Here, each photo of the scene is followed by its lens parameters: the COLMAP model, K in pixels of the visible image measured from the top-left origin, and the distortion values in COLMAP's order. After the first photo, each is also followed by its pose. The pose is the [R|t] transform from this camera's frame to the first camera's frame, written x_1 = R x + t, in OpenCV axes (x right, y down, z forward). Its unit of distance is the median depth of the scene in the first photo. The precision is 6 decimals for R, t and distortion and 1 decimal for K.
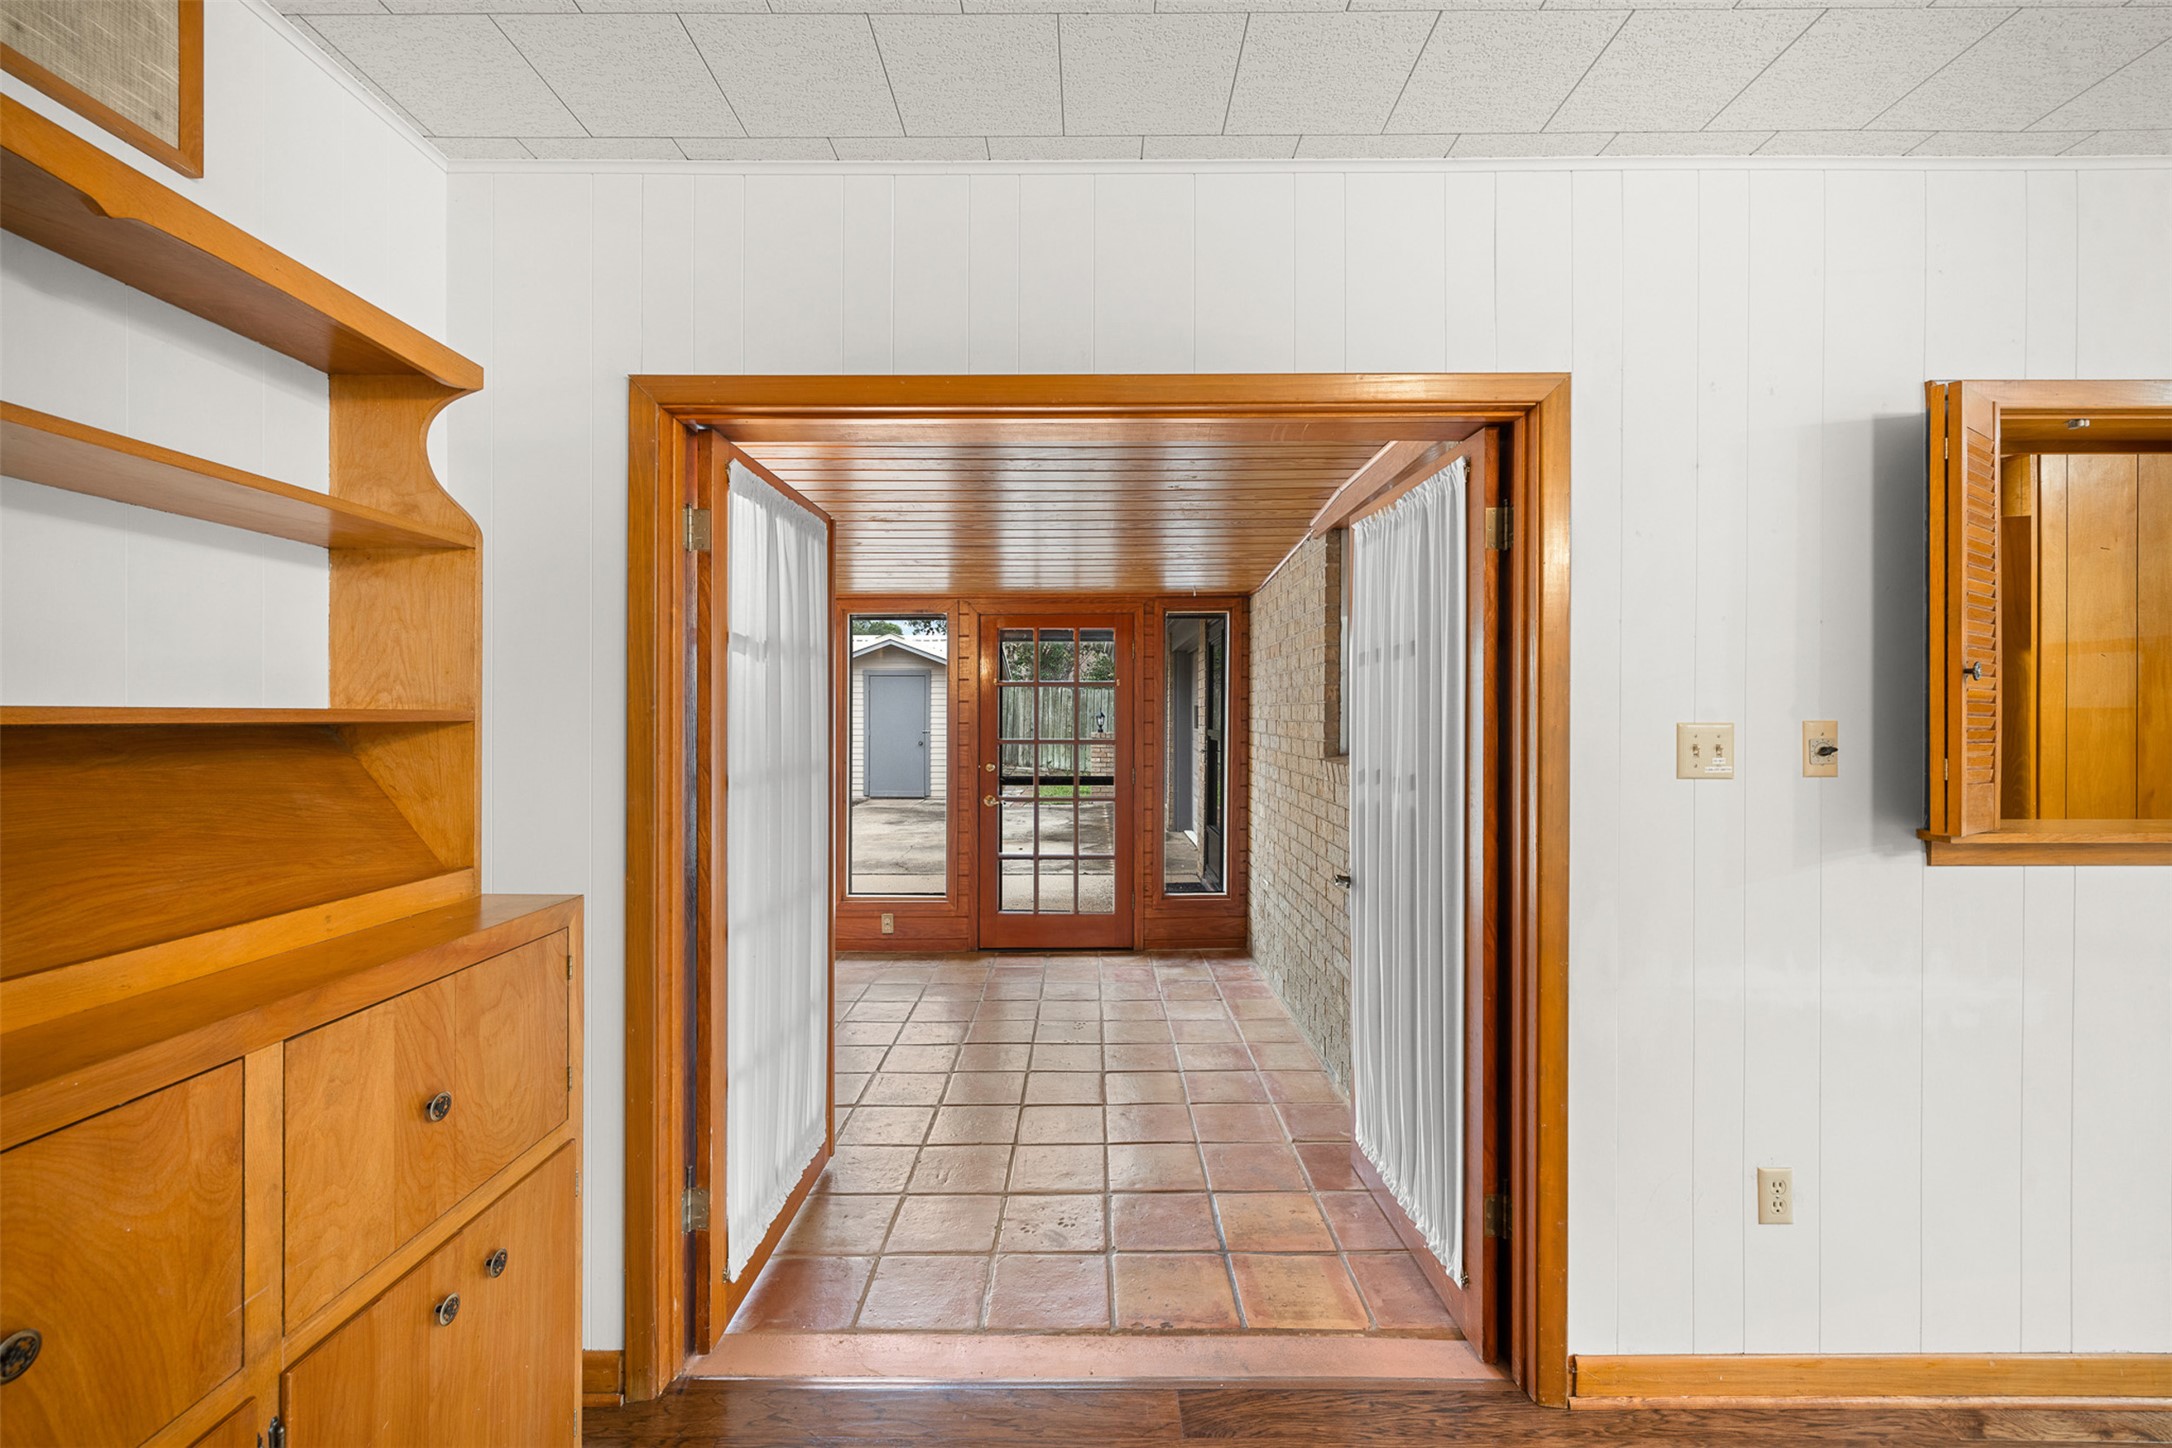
lens RADIAL K [[908.8, 0, 1088.2], [0, 908.8, 724.3], [0, 0, 1]] dist [-0.000523, 0.000011]
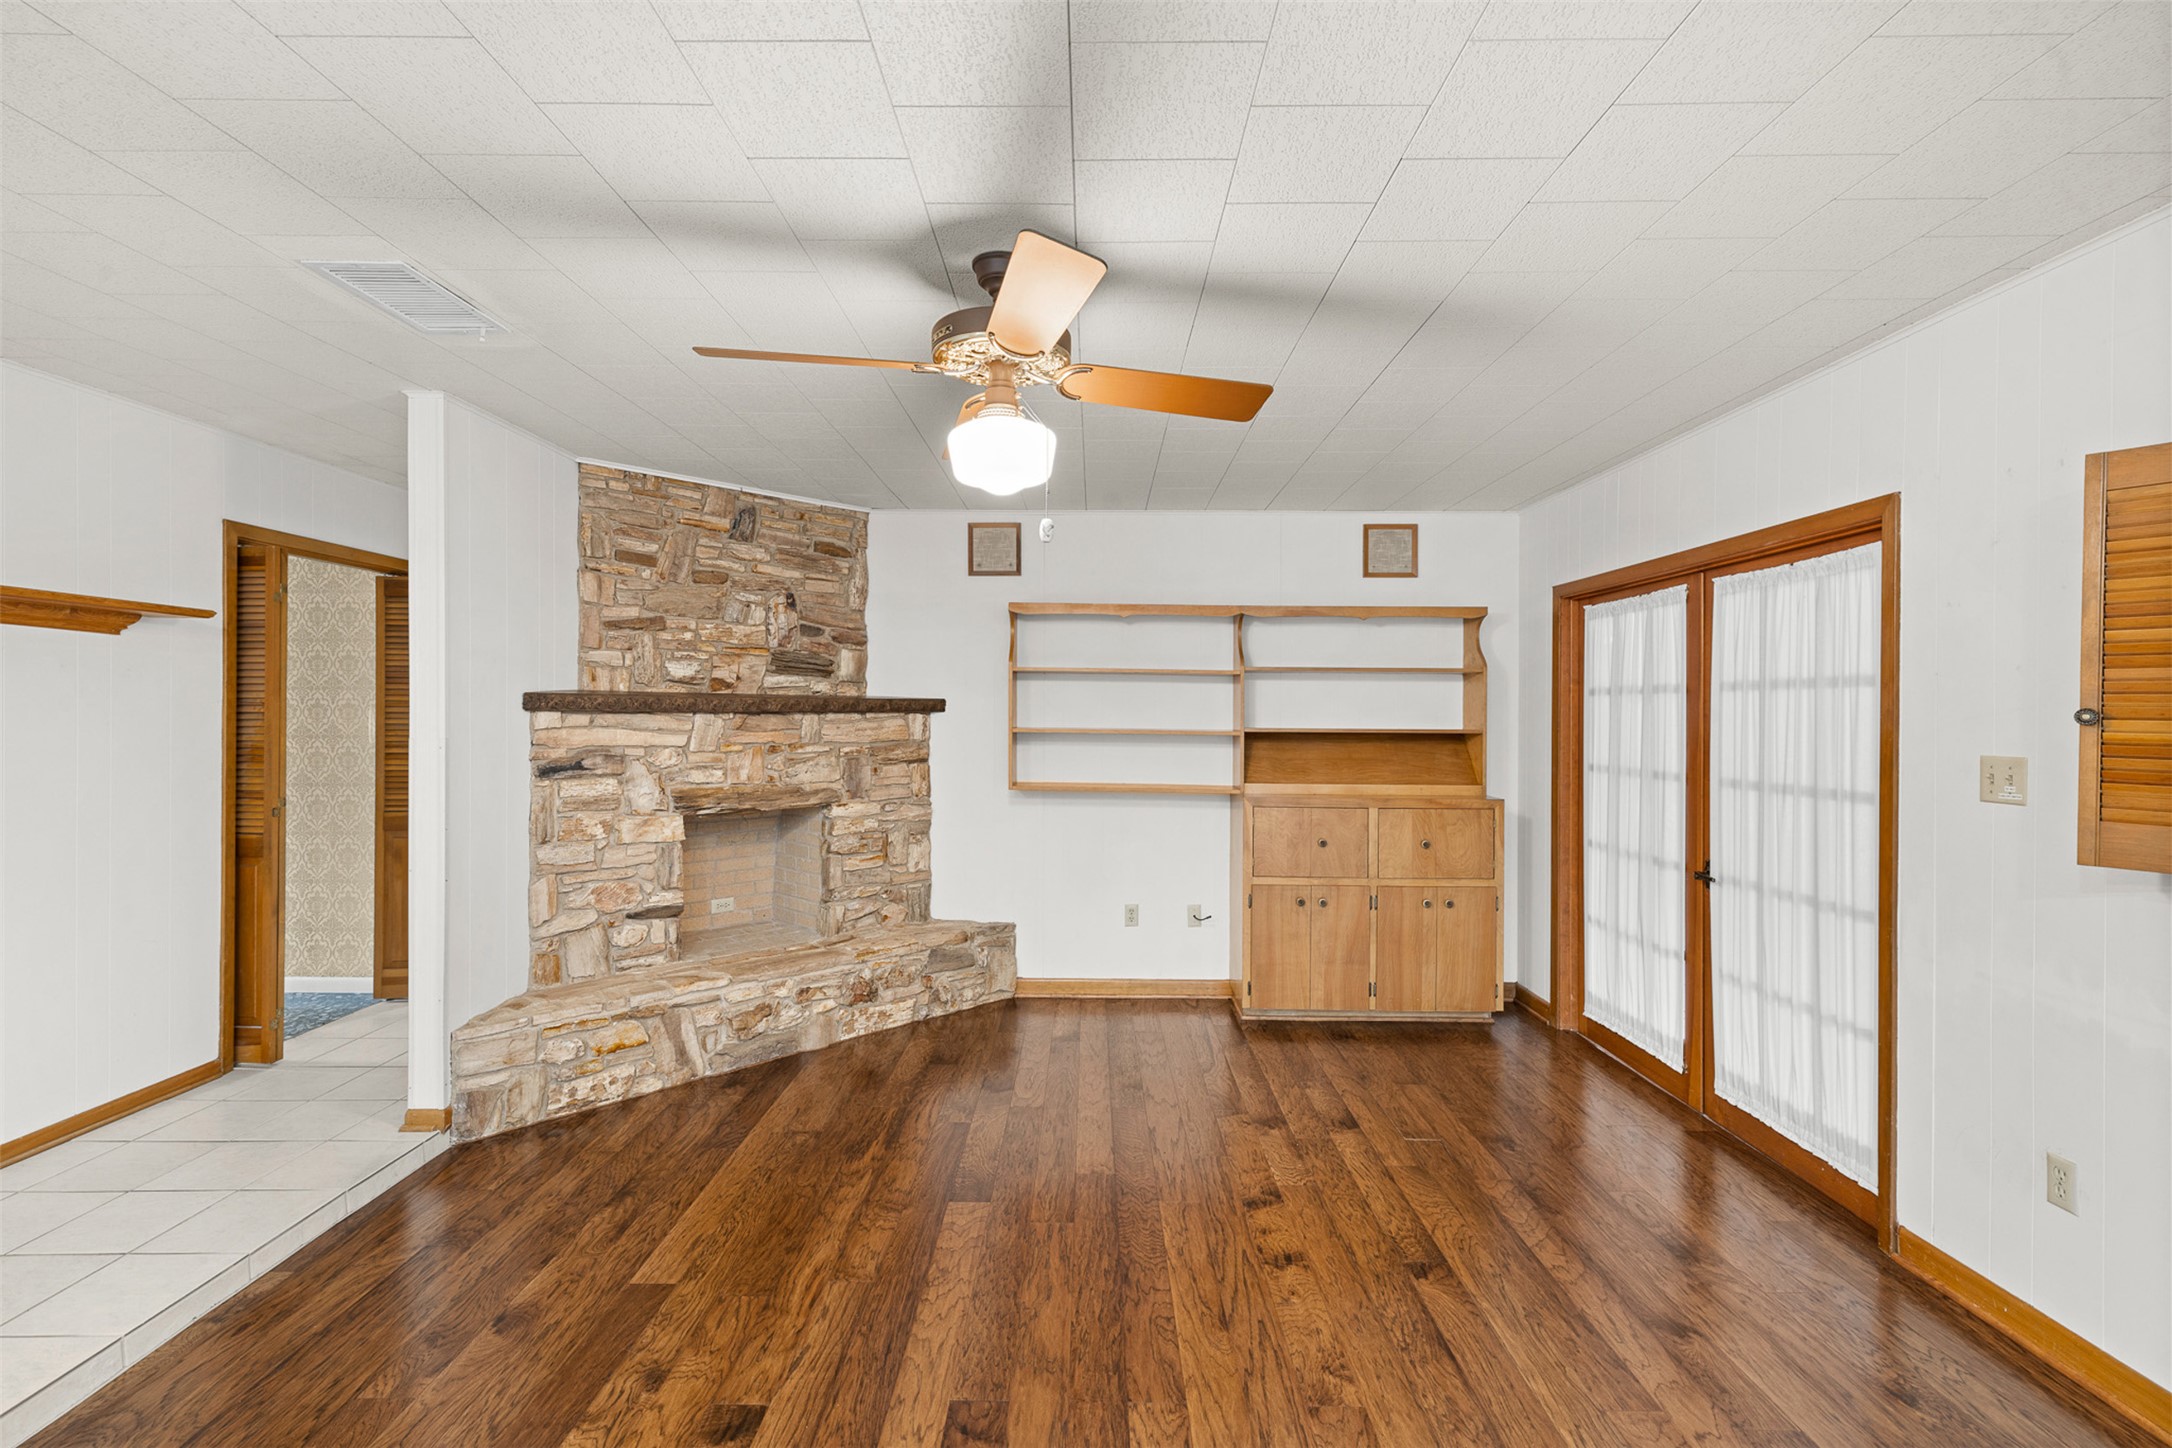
lens RADIAL K [[908.8, 0, 1089.3], [0, 908.8, 718.4], [0, 0, 1]] dist [-0.000523, 0.000011]
pose [[0.000302, 0.003908, -0.999992, 2.047097], [-0.008658, 0.999955, 0.003905, -0.048904], [0.999962, 0.008657, 0.000336, -0.220352]]
